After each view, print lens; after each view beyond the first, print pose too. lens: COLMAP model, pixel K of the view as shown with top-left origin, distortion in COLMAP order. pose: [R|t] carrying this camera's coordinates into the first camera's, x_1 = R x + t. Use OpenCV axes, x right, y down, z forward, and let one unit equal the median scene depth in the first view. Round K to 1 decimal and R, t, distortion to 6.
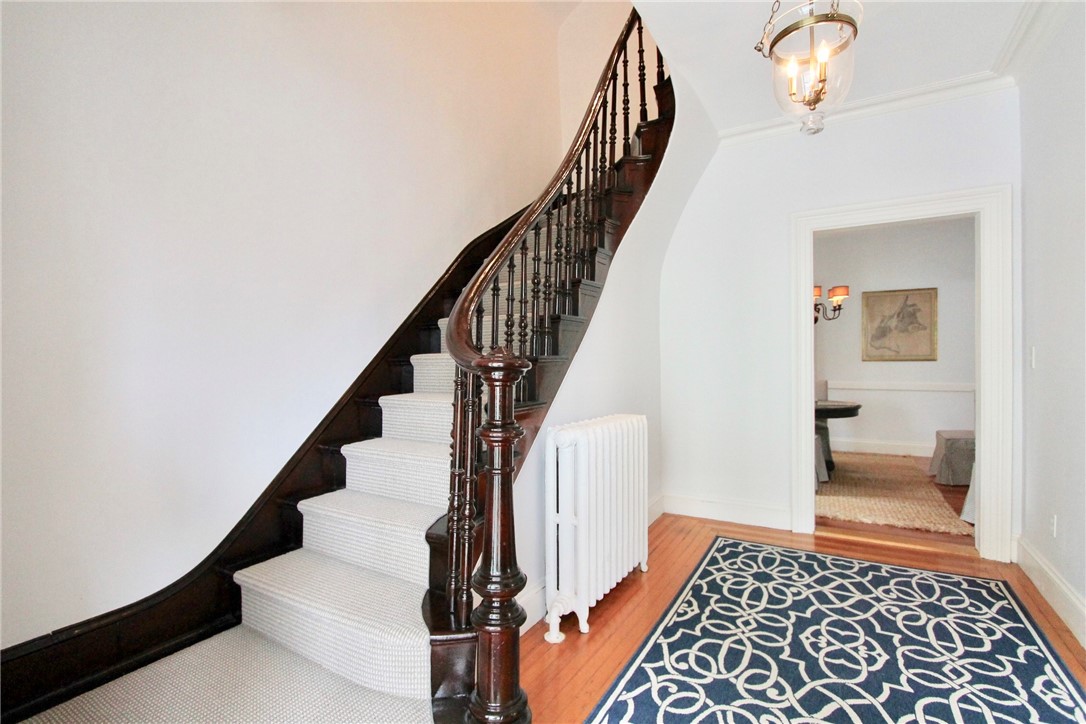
lens RADIAL K [[509.4, 0, 538.5], [0, 509.4, 365.7], [0, 0, 1]] dist [-0.017909, 0.001793]
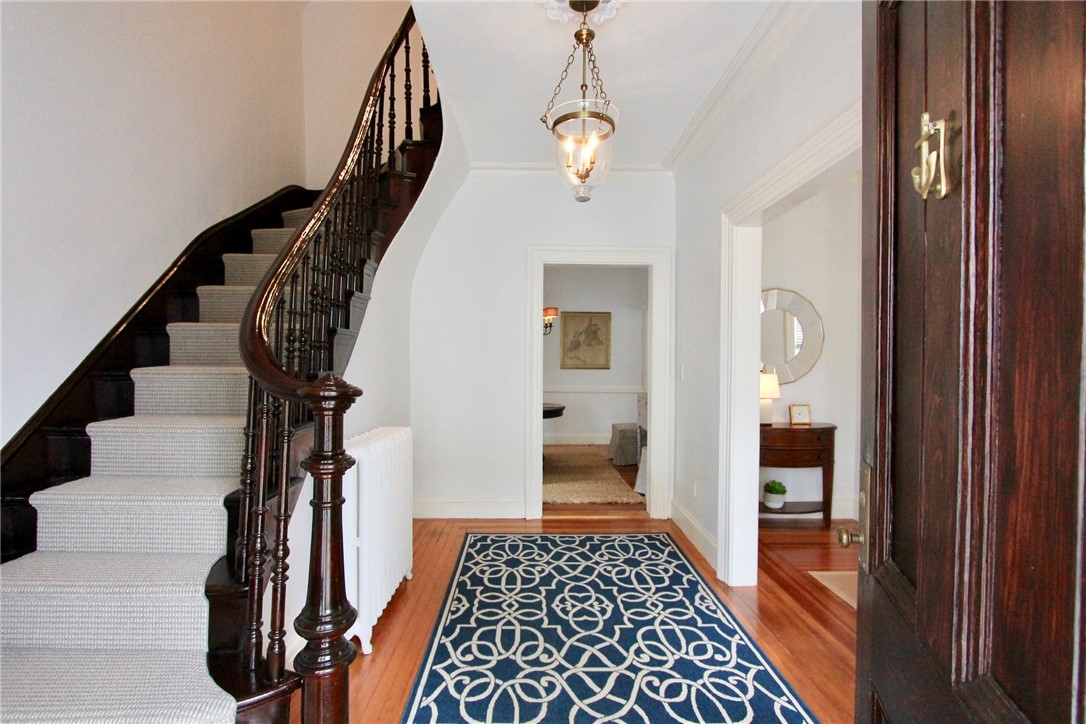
lens RADIAL K [[509.4, 0, 538.5], [0, 509.4, 365.7], [0, 0, 1]] dist [-0.017909, 0.001793]
pose [[0.845087, 0.009170, 0.534550, -0.157843], [-0.008730, 0.999956, -0.003352, -0.032997], [-0.534557, -0.001834, 0.845130, -0.007710]]
